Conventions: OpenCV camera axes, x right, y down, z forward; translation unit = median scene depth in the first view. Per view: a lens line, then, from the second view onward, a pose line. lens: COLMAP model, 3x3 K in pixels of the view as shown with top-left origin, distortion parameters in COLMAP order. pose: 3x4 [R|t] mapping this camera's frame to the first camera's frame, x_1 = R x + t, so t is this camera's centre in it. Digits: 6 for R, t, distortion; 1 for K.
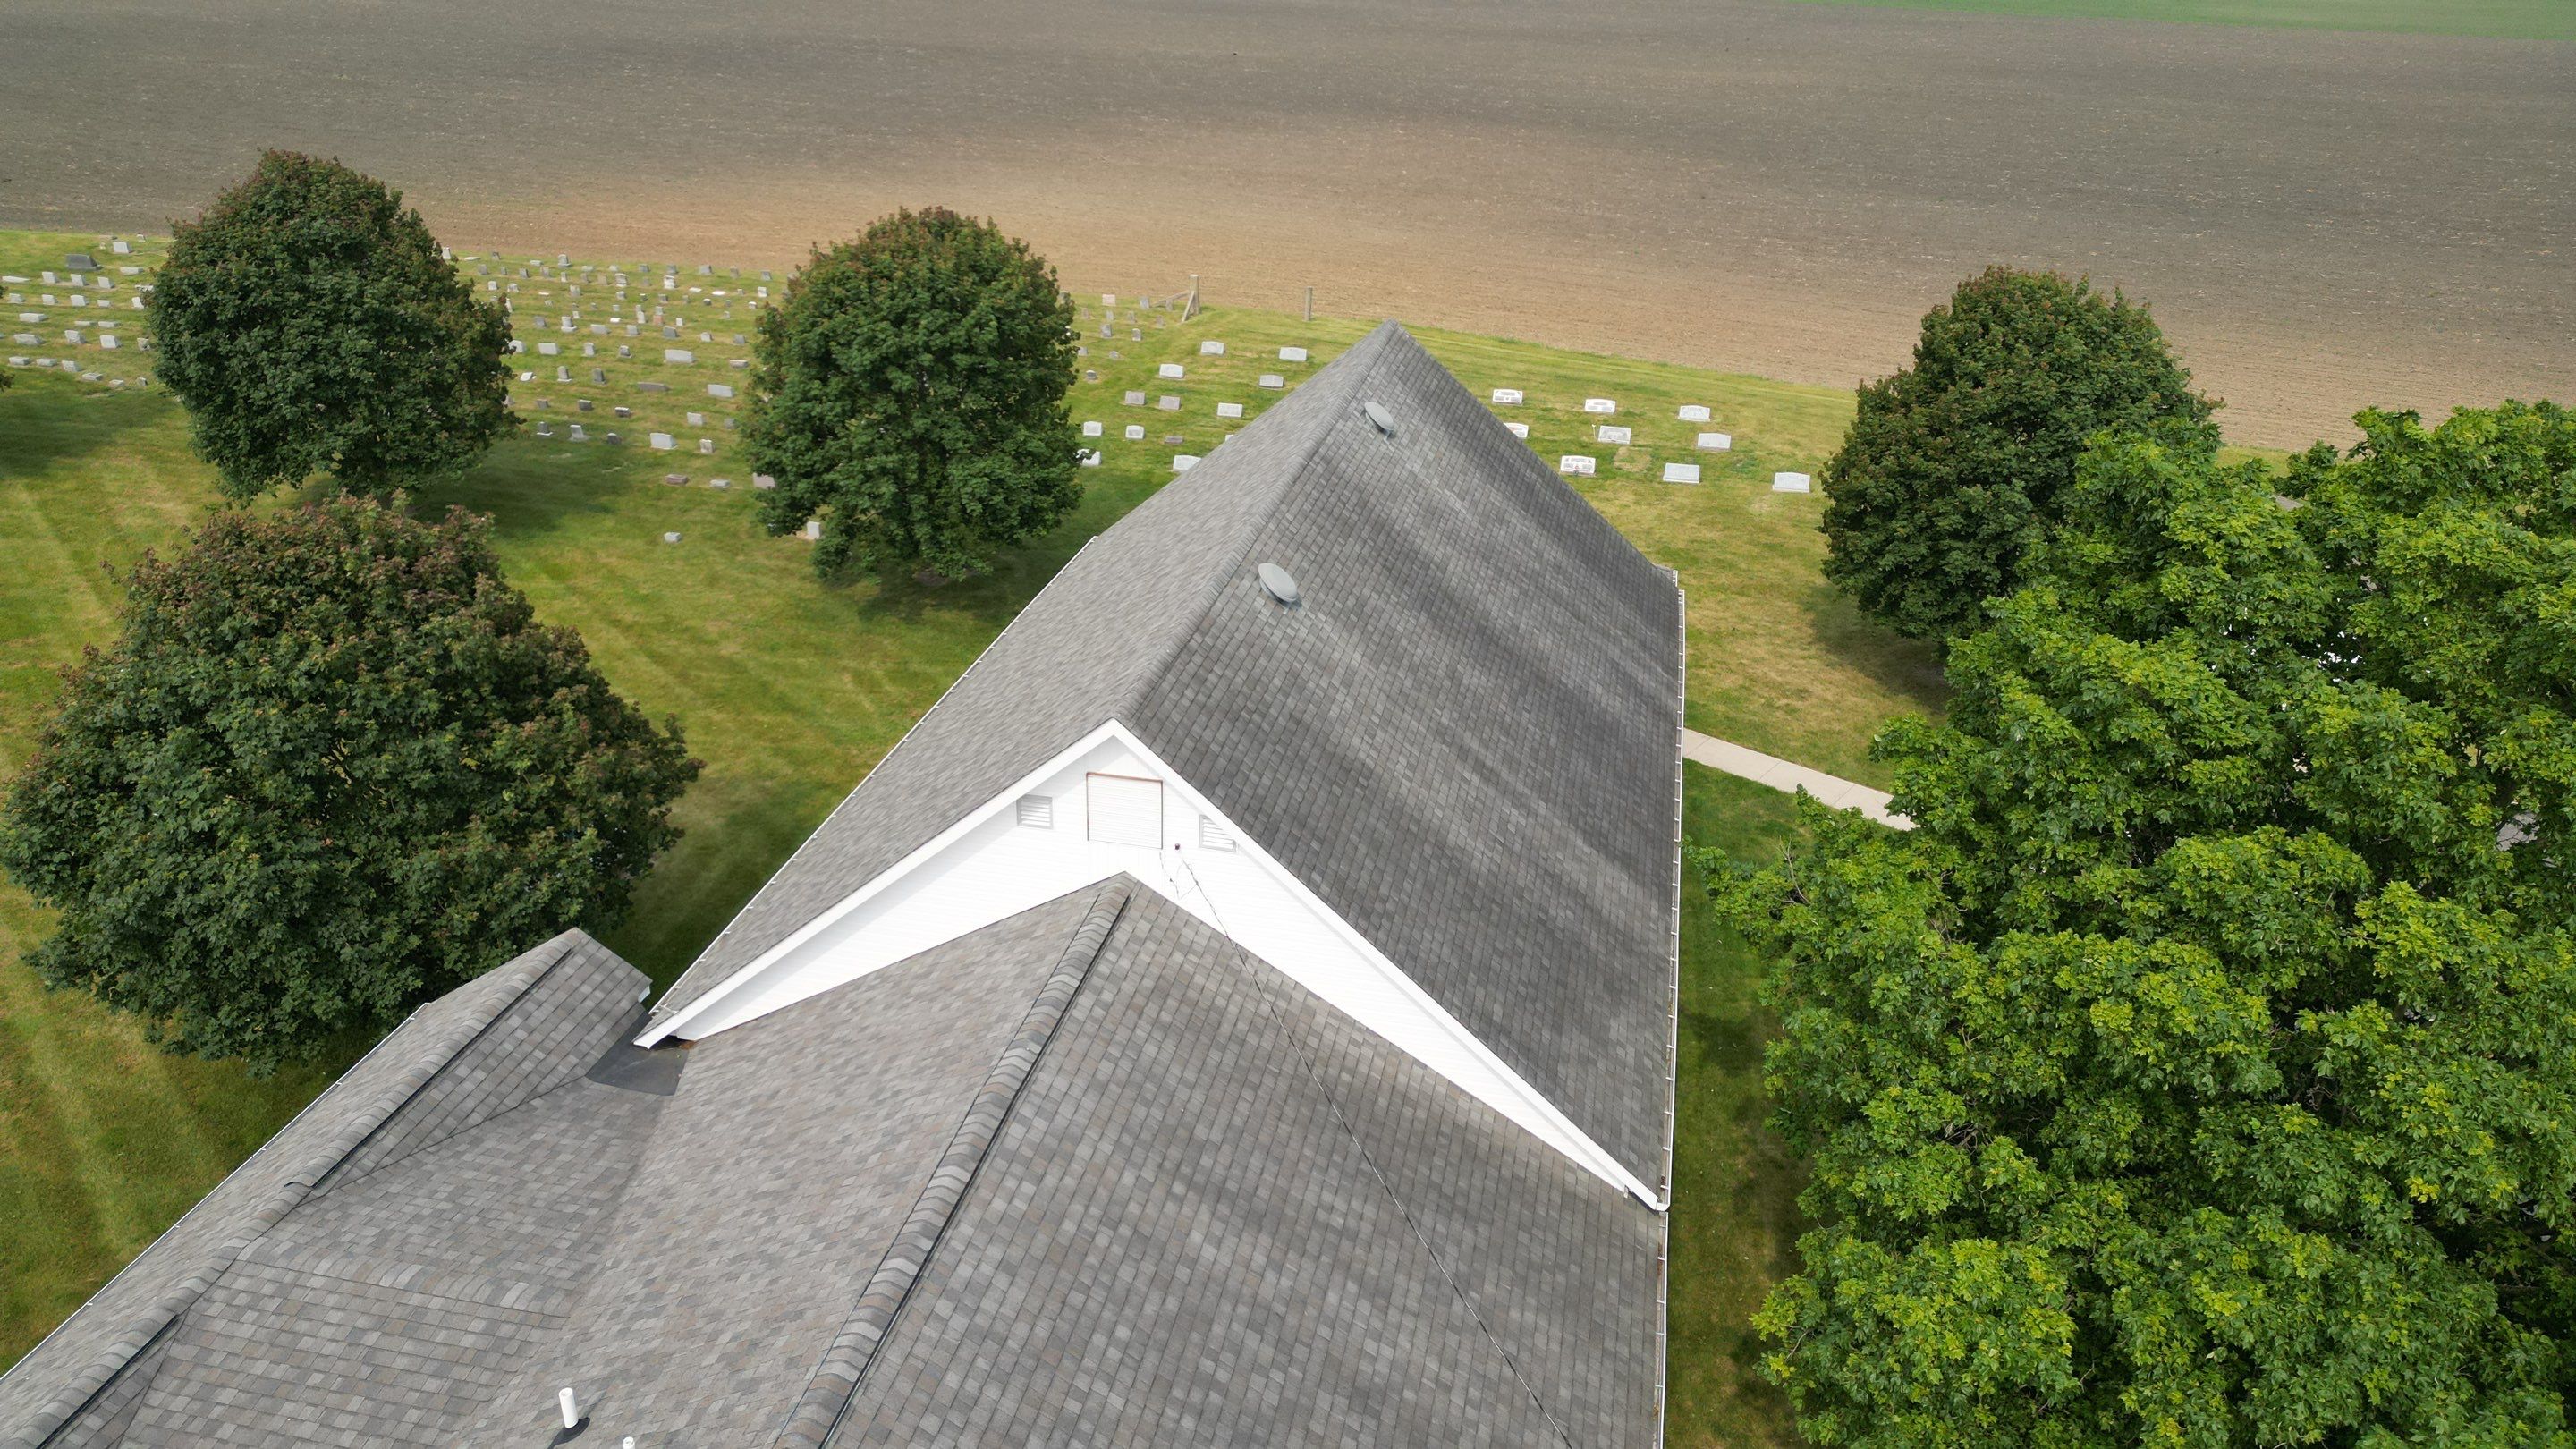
lens RADIAL K [[1786.4, 0, 1290.2], [0, 1786.4, 738.7], [0, 0, 1]] dist [0.093163, -0.102749]
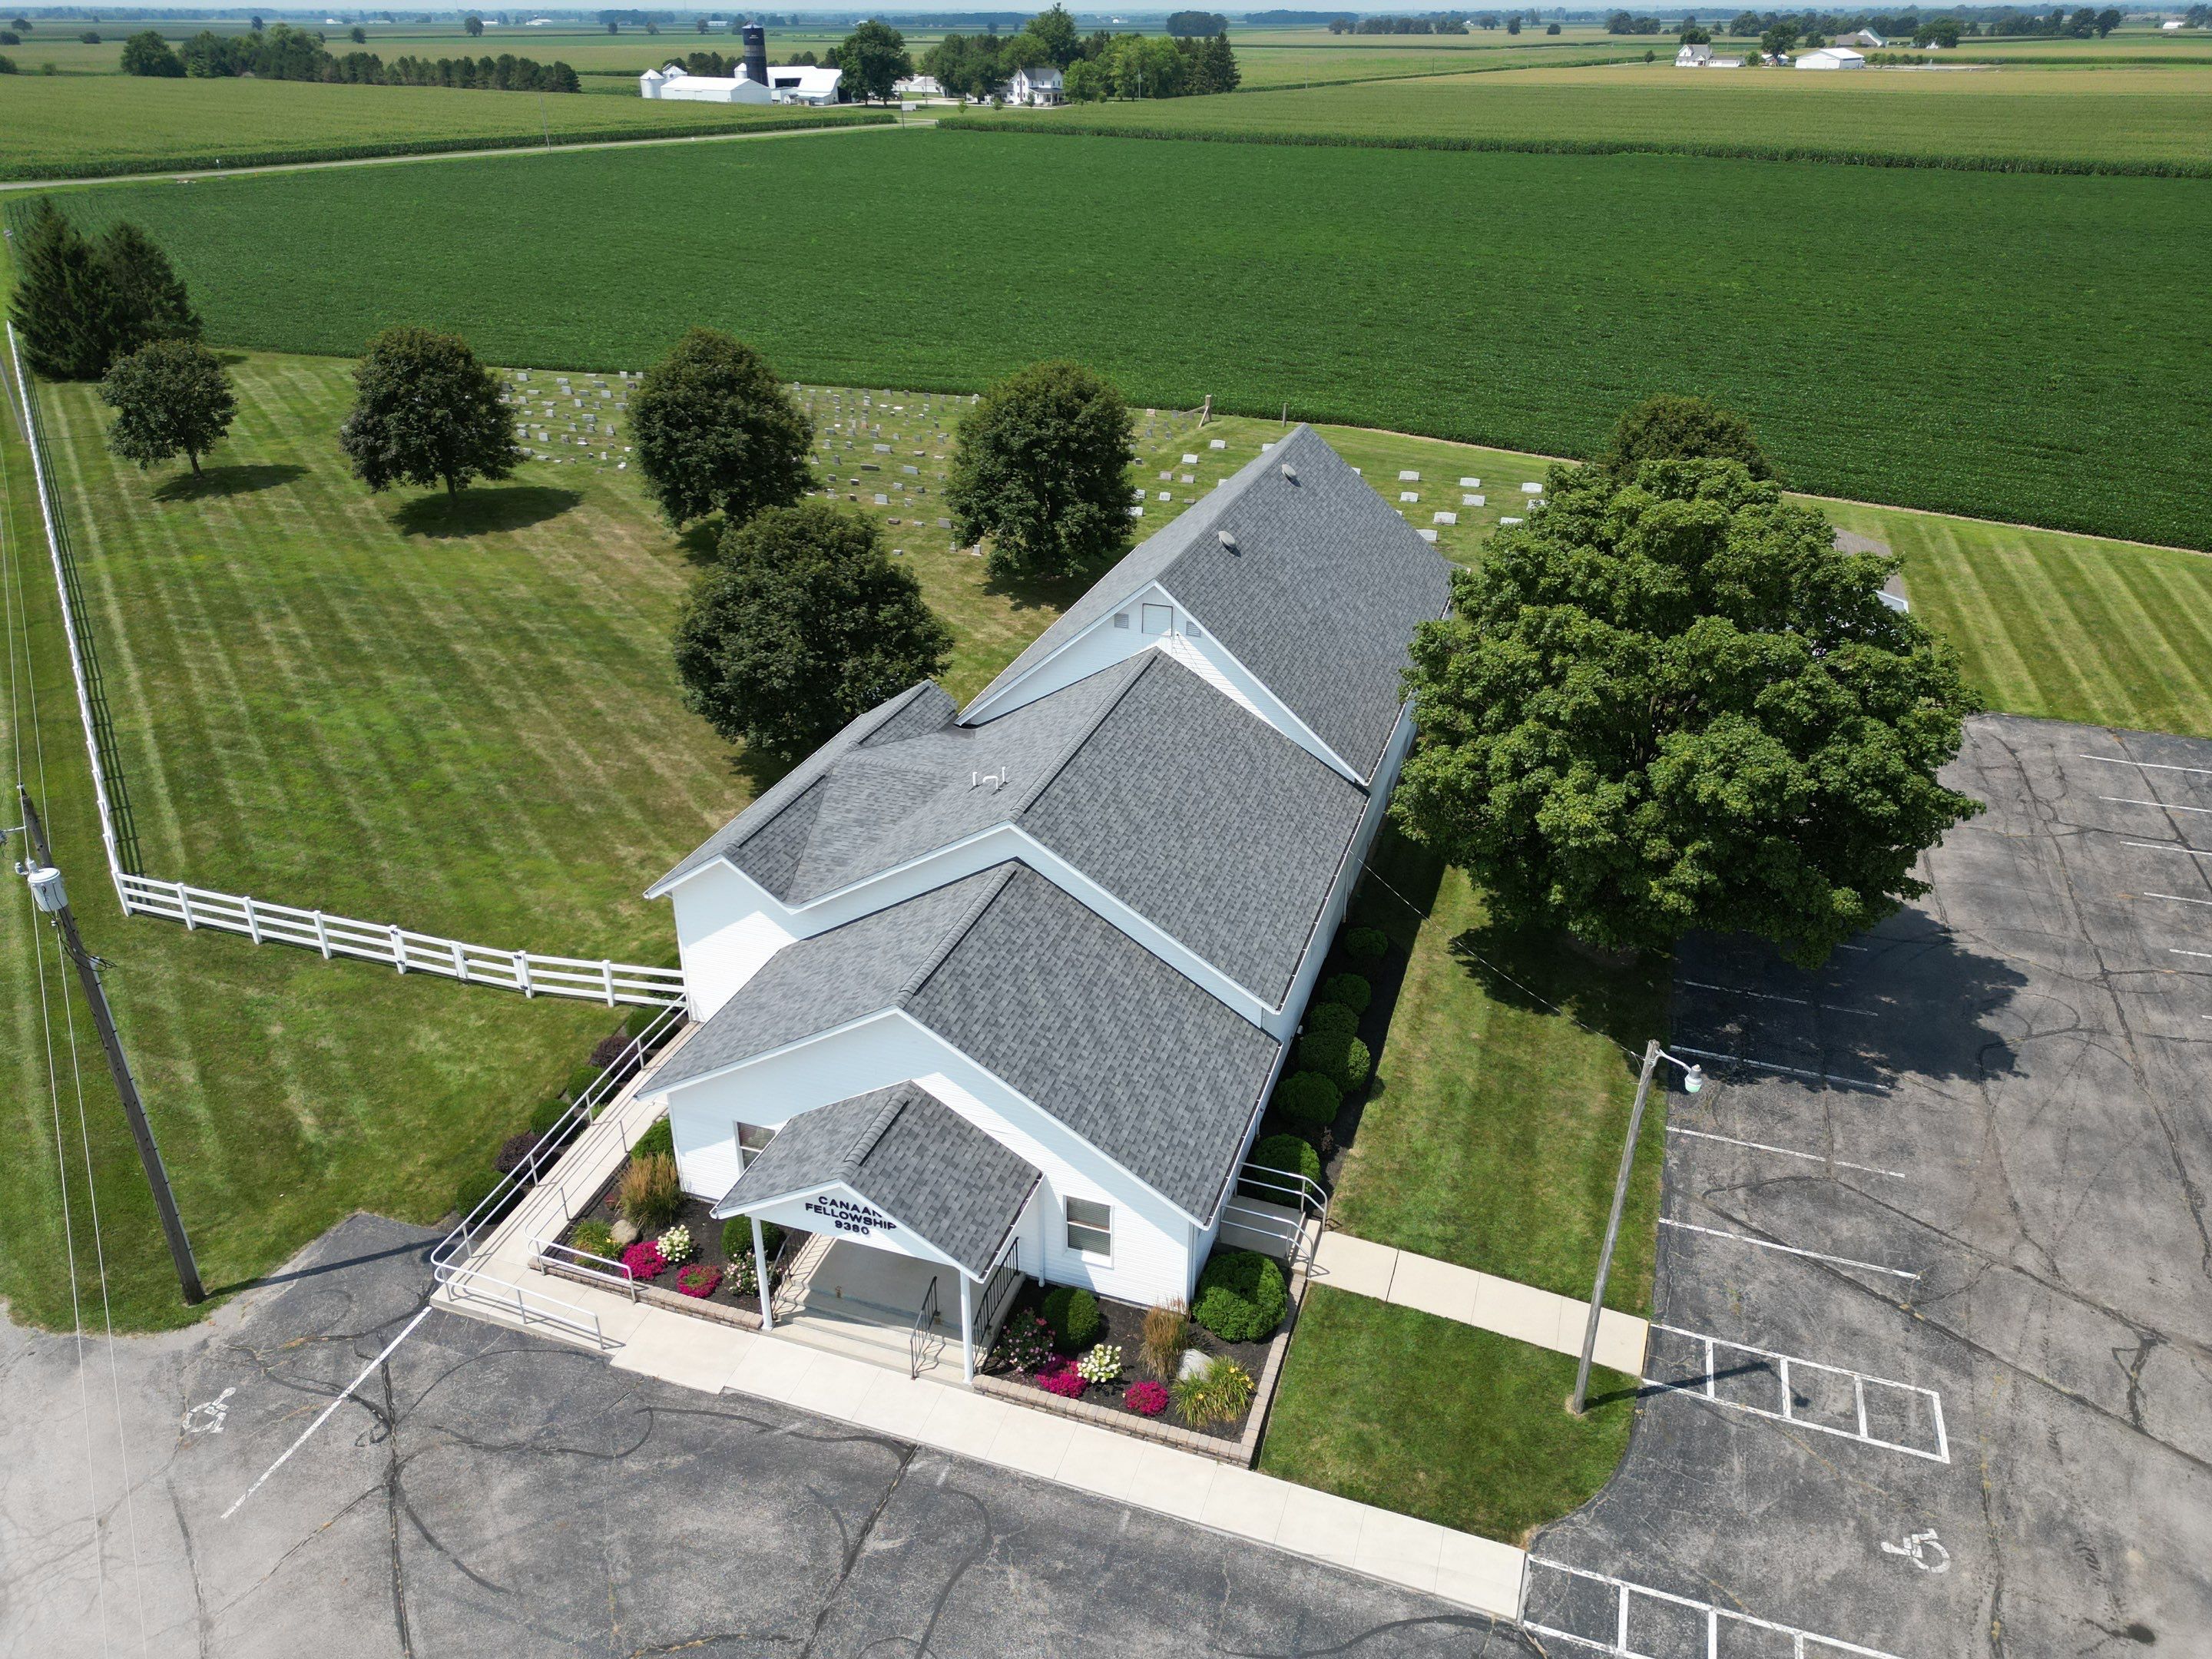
lens RADIAL K [[1548.2, 0, 1106.9], [0, 1548.2, 824.3], [0, 0, 1]] dist [0.085549, -0.087495]
pose [[0.992547, 0.035735, -0.116503, 0.046364], [-0.033426, 0.999205, 0.021719, 0.126664], [0.117186, -0.017663, 0.992953, -0.533197]]
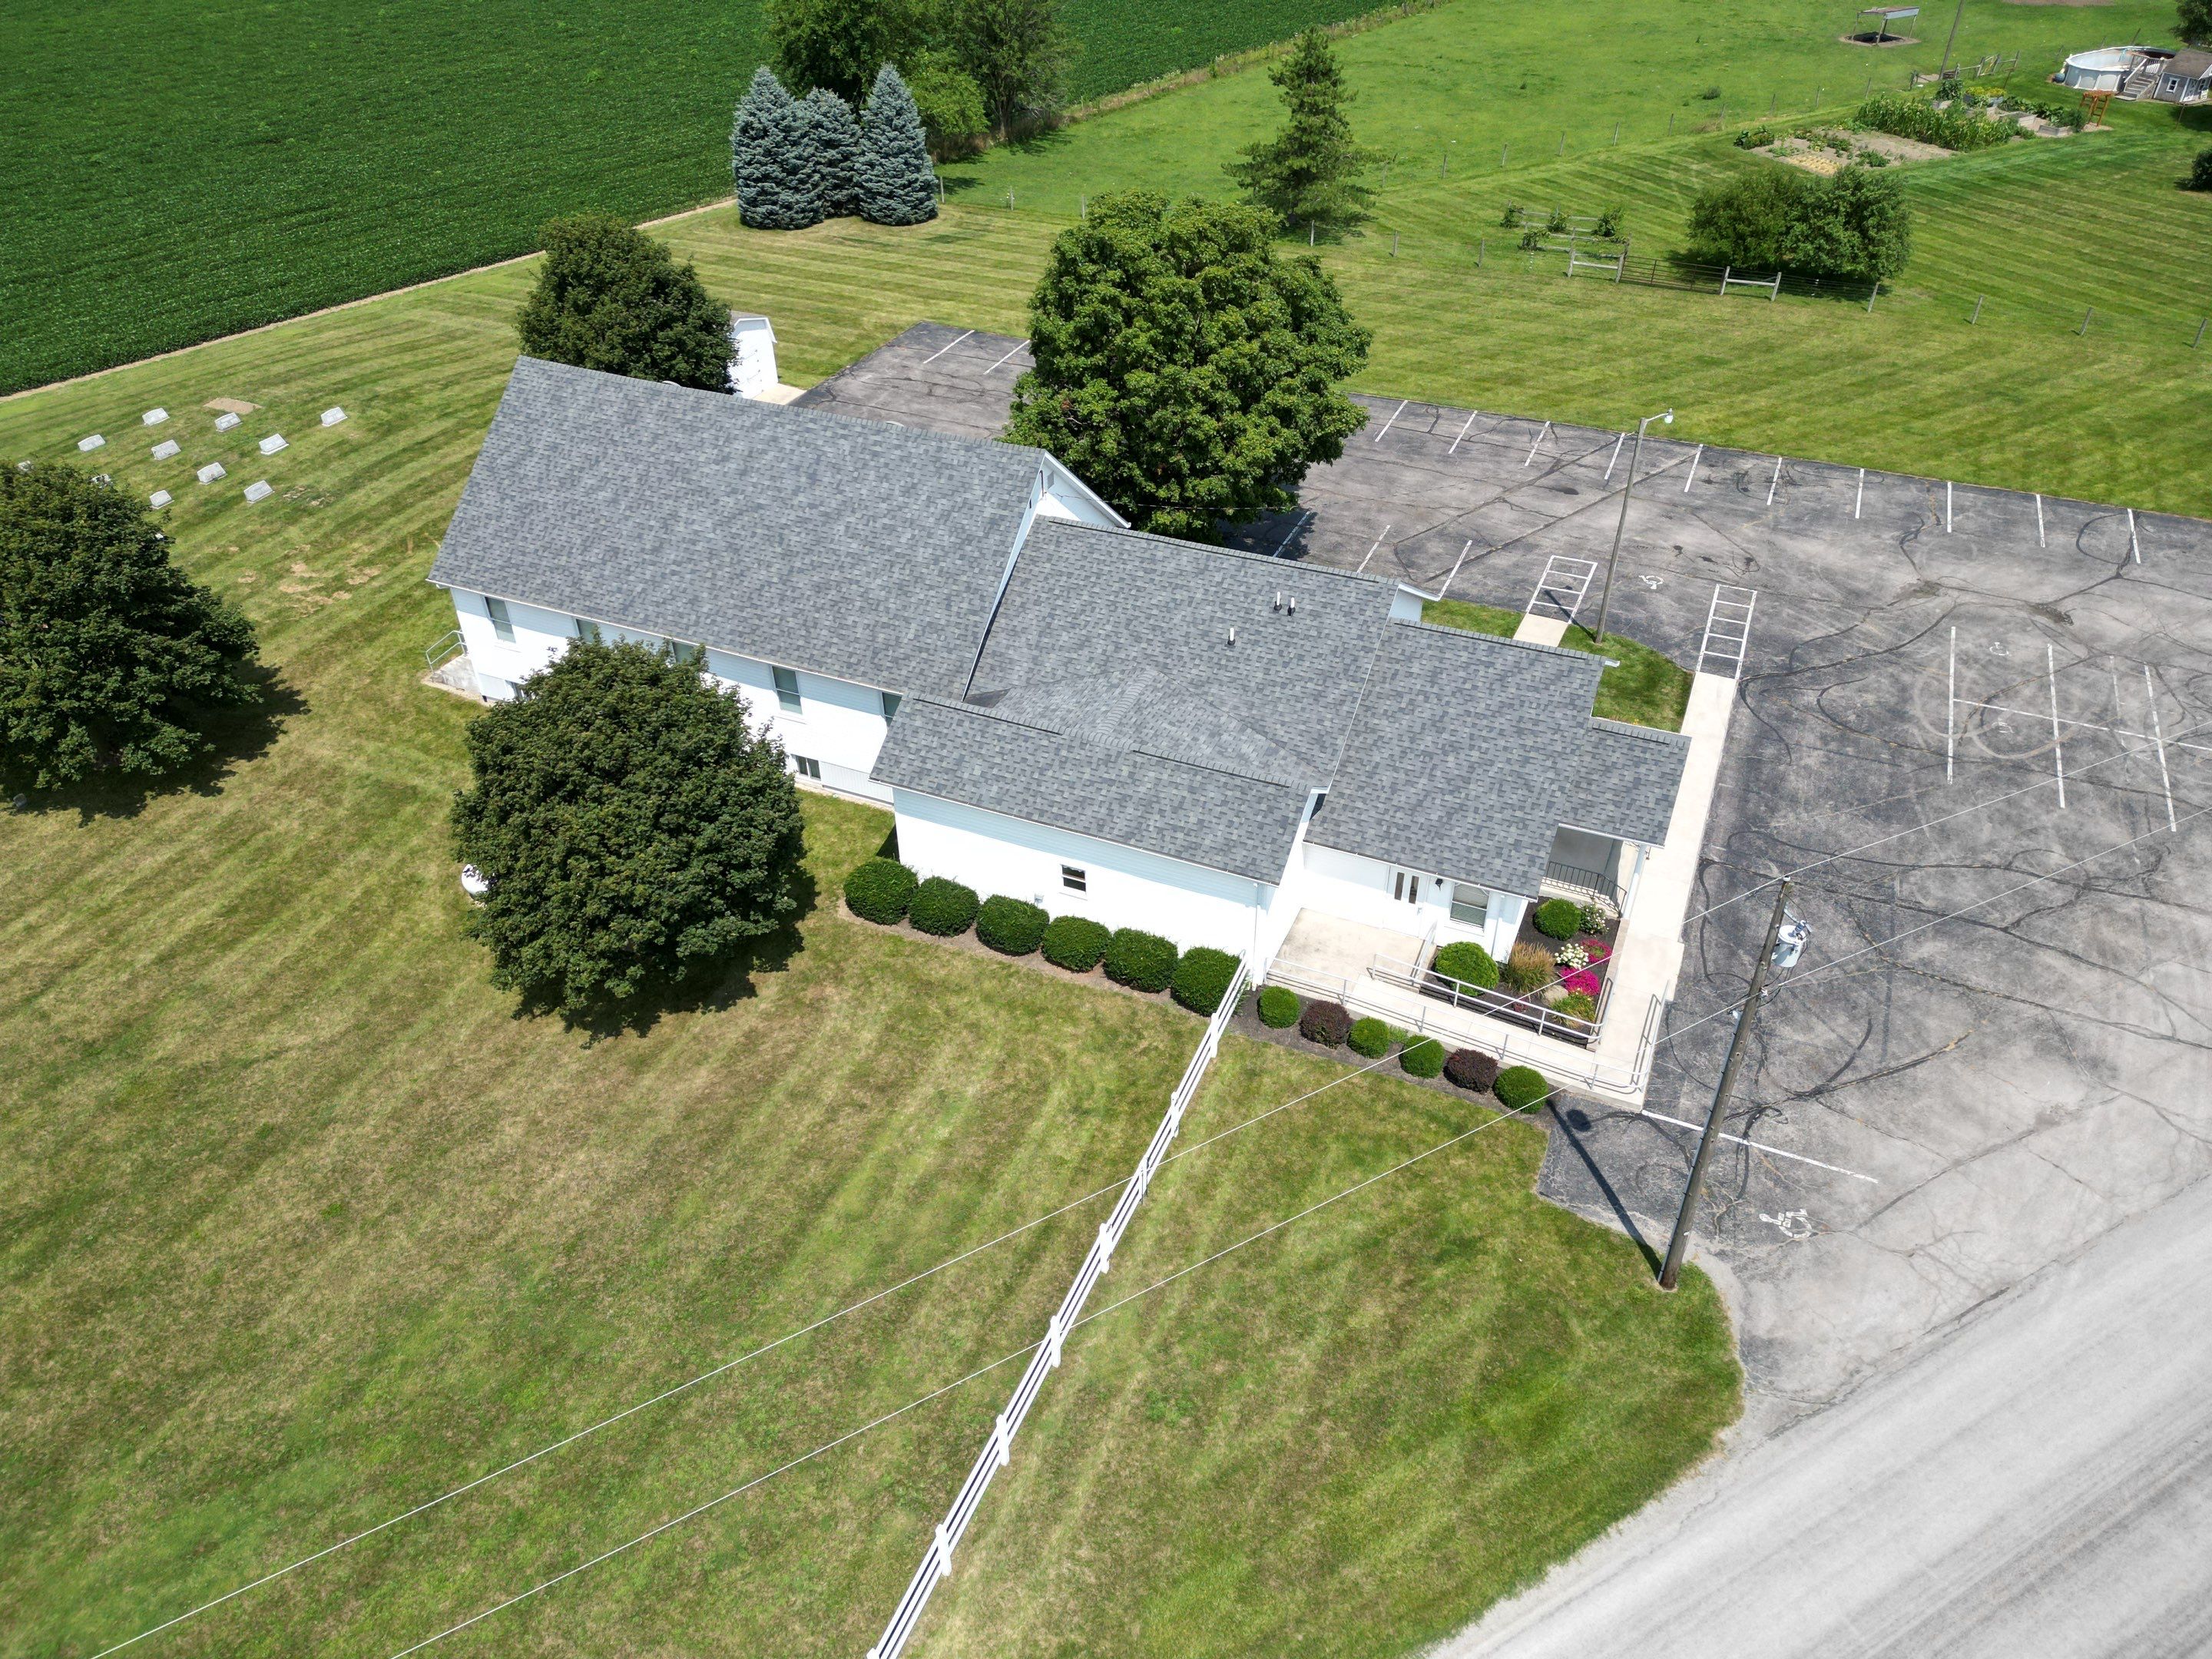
lens RADIAL K [[1547.6, 0, 1113.1], [0, 1547.6, 834.5], [0, 0, 1]] dist [0.065710, -0.052690]
pose [[0.203710, -0.613973, 0.762587, -0.982588], [0.444466, 0.752023, 0.486736, -0.296573], [-0.872326, 0.239791, 0.426084, 0.009100]]
